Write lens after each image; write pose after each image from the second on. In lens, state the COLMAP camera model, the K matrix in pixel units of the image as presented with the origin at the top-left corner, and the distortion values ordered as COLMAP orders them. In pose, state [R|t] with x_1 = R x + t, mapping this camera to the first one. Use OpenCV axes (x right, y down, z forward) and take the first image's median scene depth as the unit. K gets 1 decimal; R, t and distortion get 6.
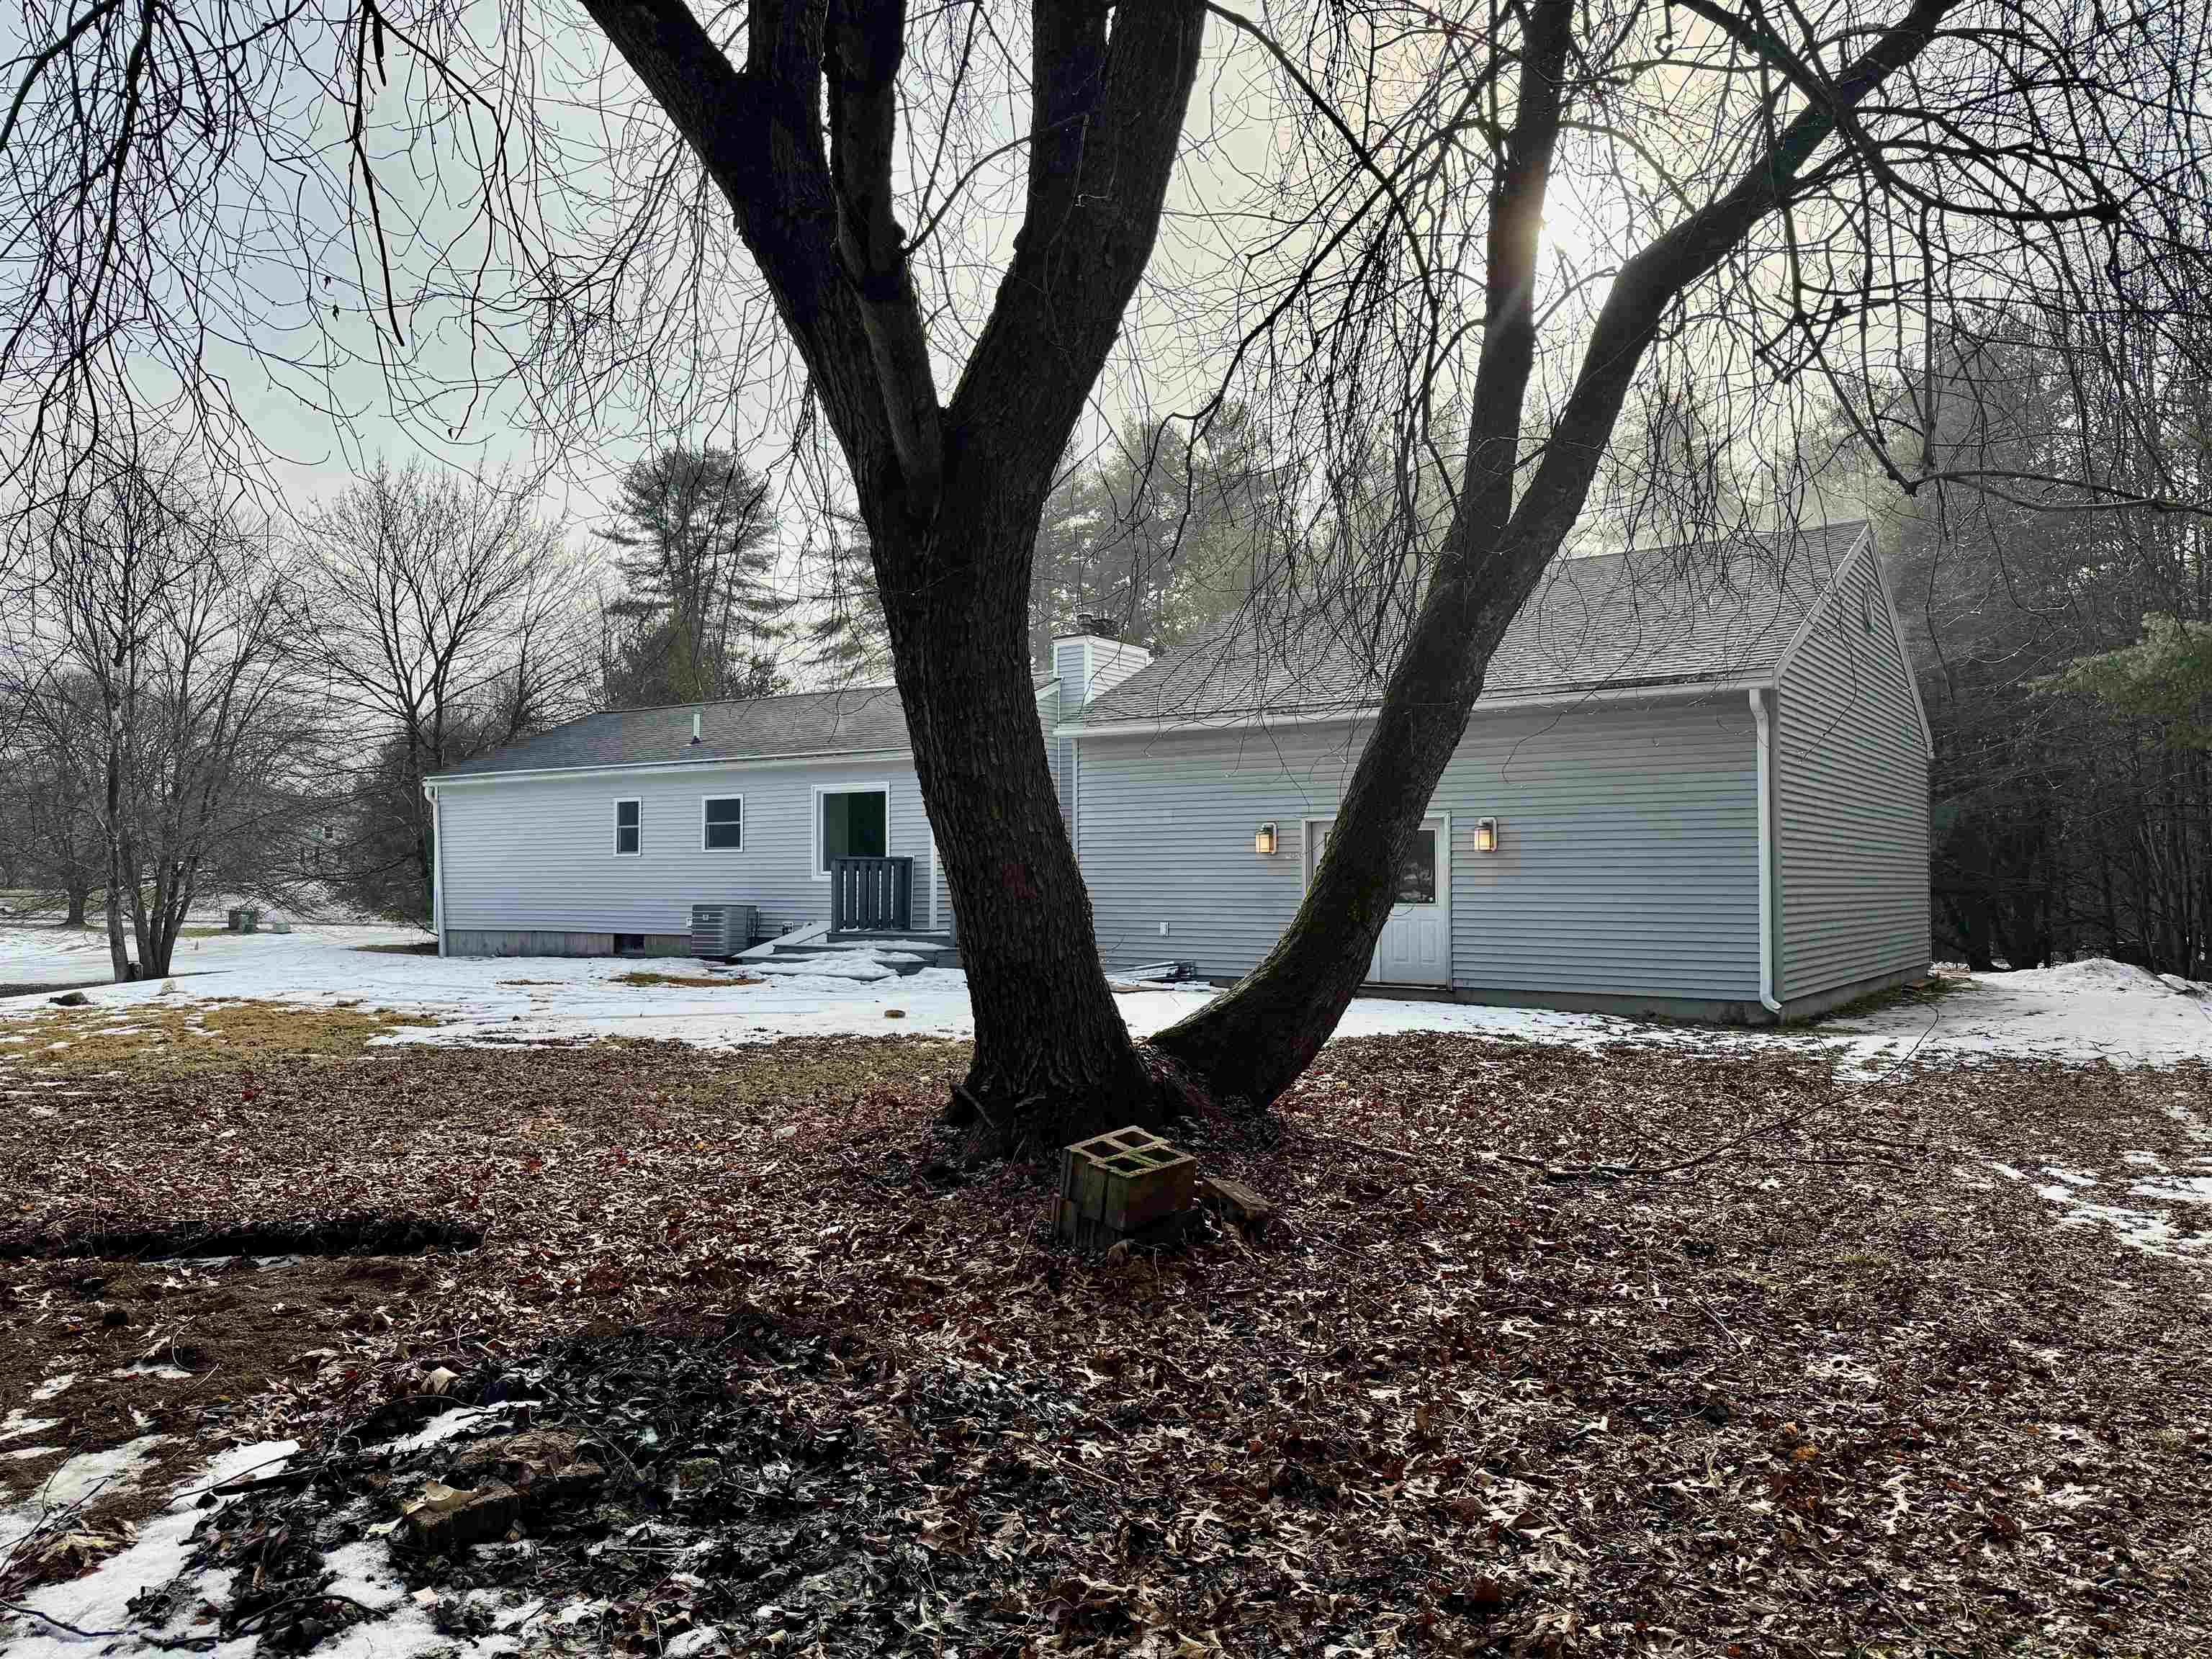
lens RADIAL K [[1549.4, 0, 1101.3], [0, 1549.4, 835.8], [0, 0, 1]] dist [0.147036, -0.279766]
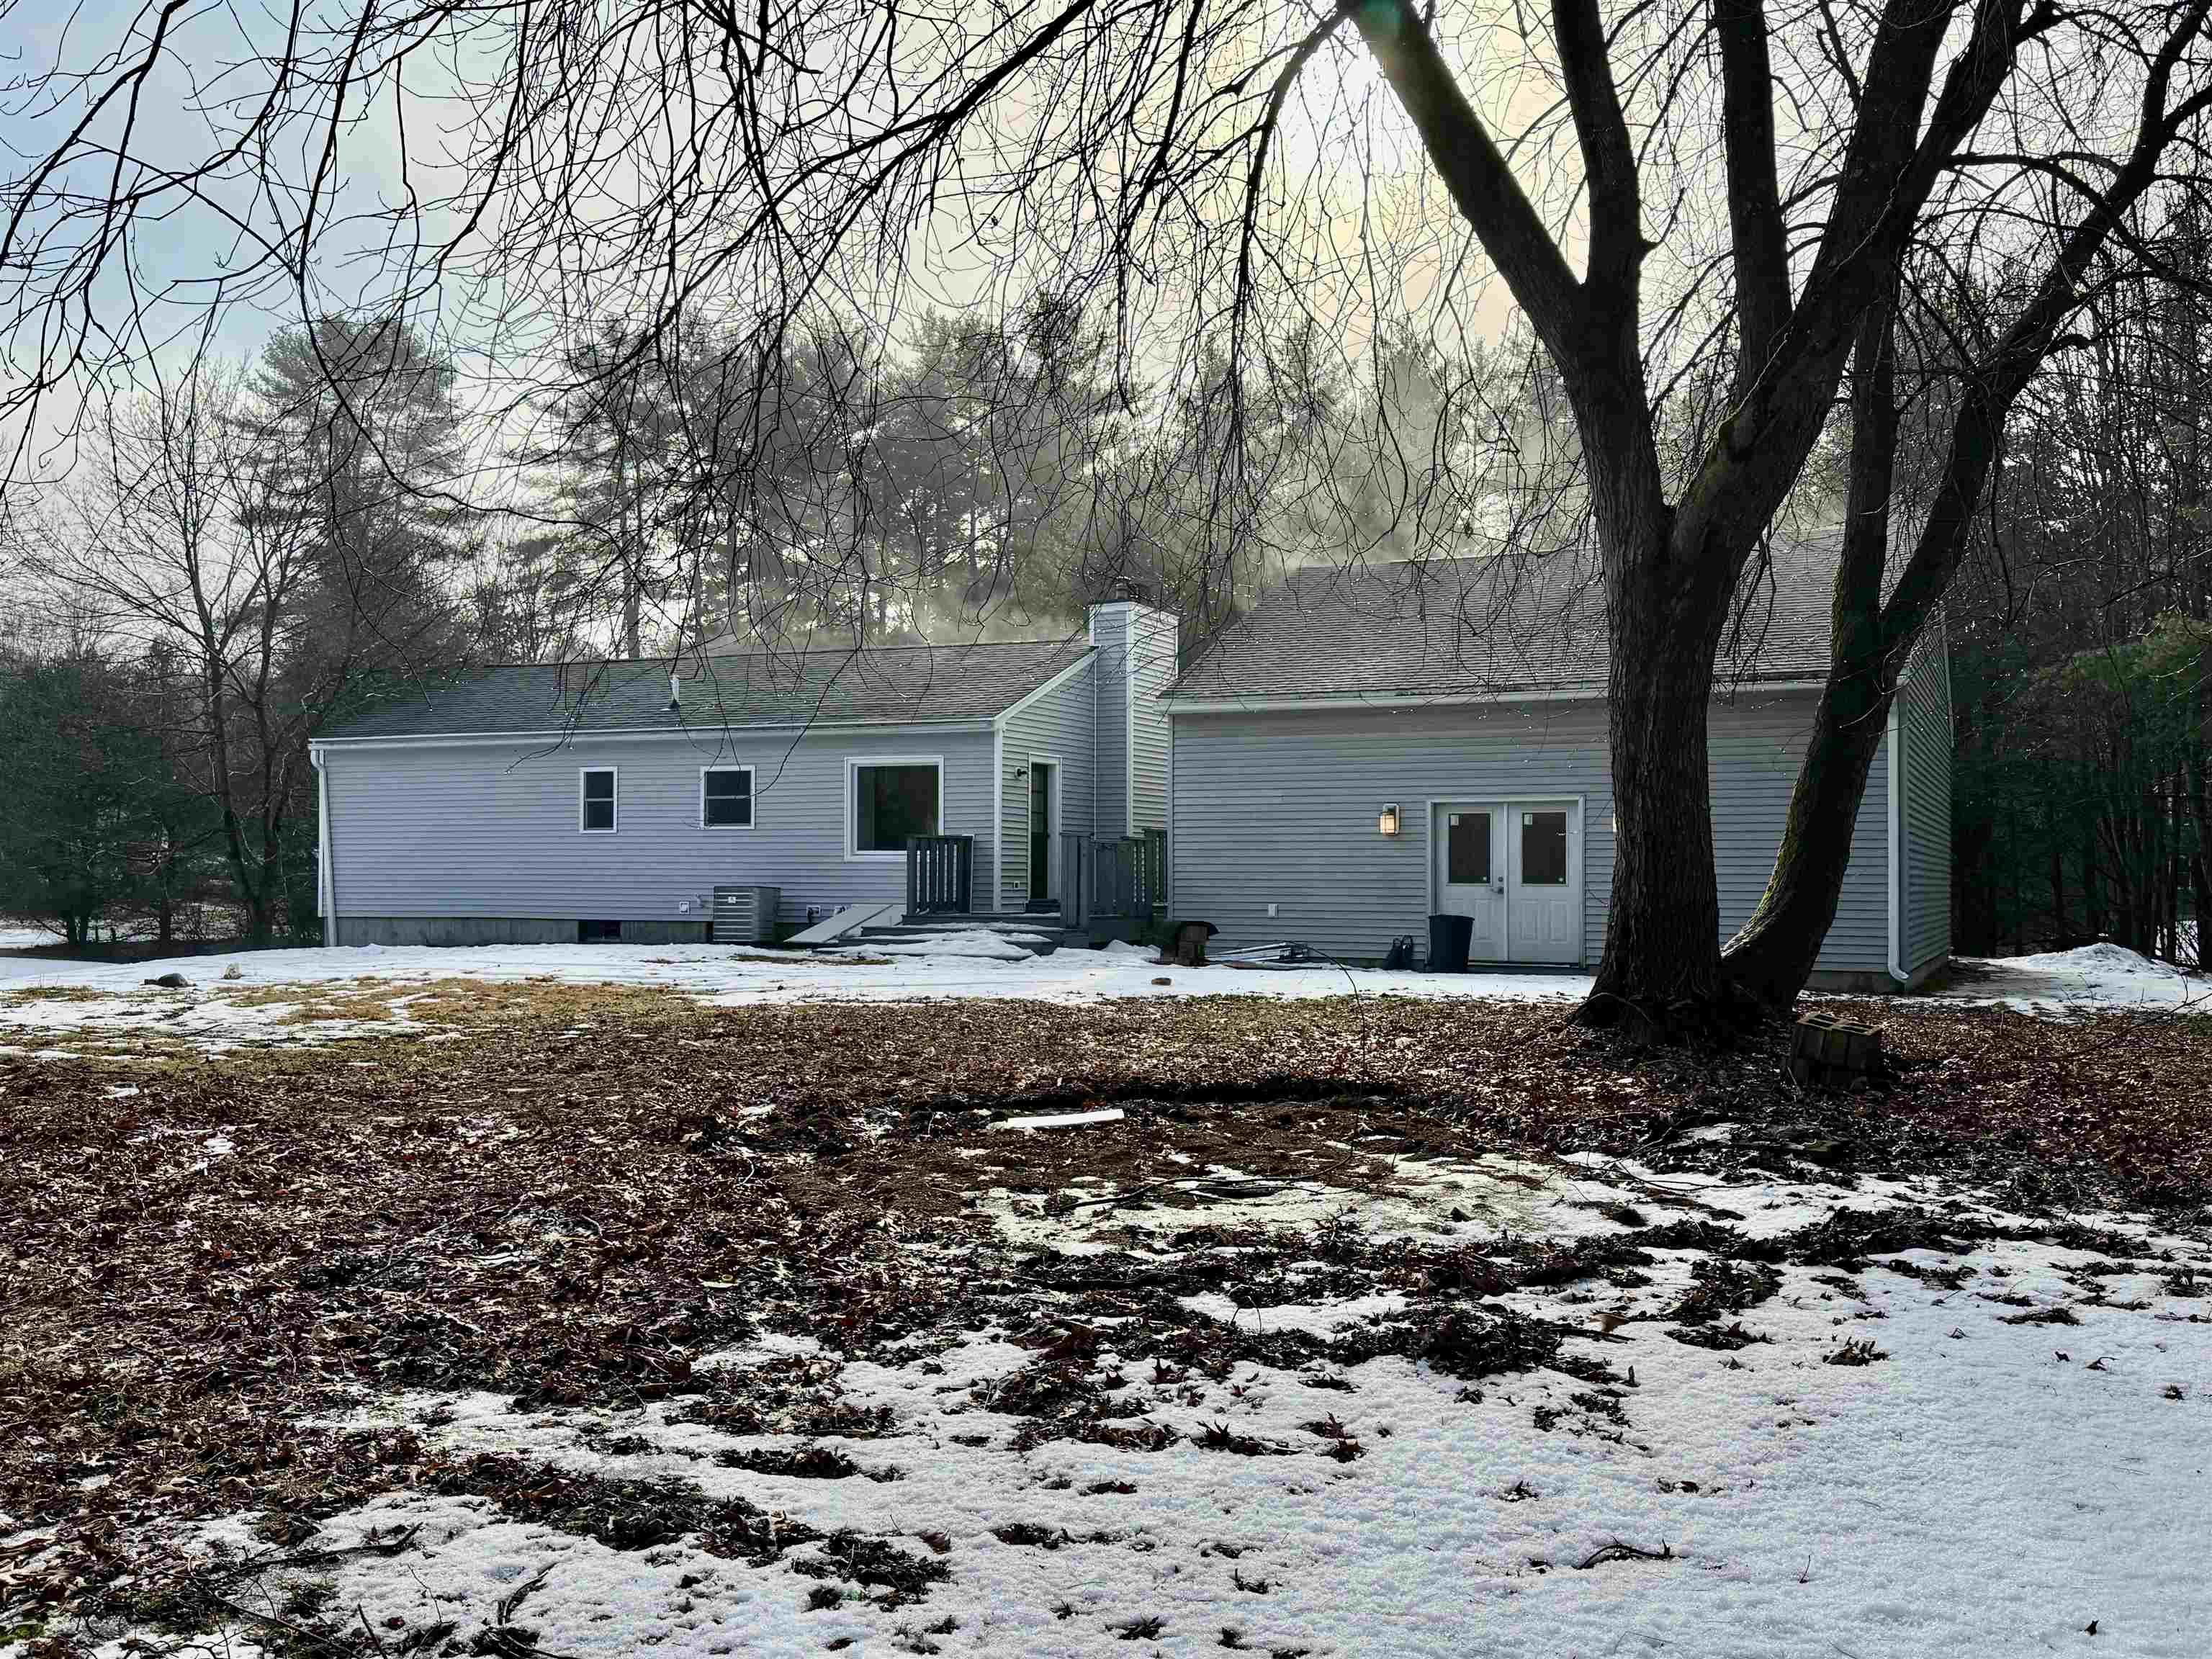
lens RADIAL K [[1935.1, 0, 1112.7], [0, 1935.1, 833.2], [0, 0, 1]] dist [0.172498, -0.341158]
pose [[0.984946, 0.007800, 0.172685, -0.205863], [-0.009333, 0.999924, 0.008067, 0.001454], [-0.172609, -0.009557, 0.984944, -0.149715]]
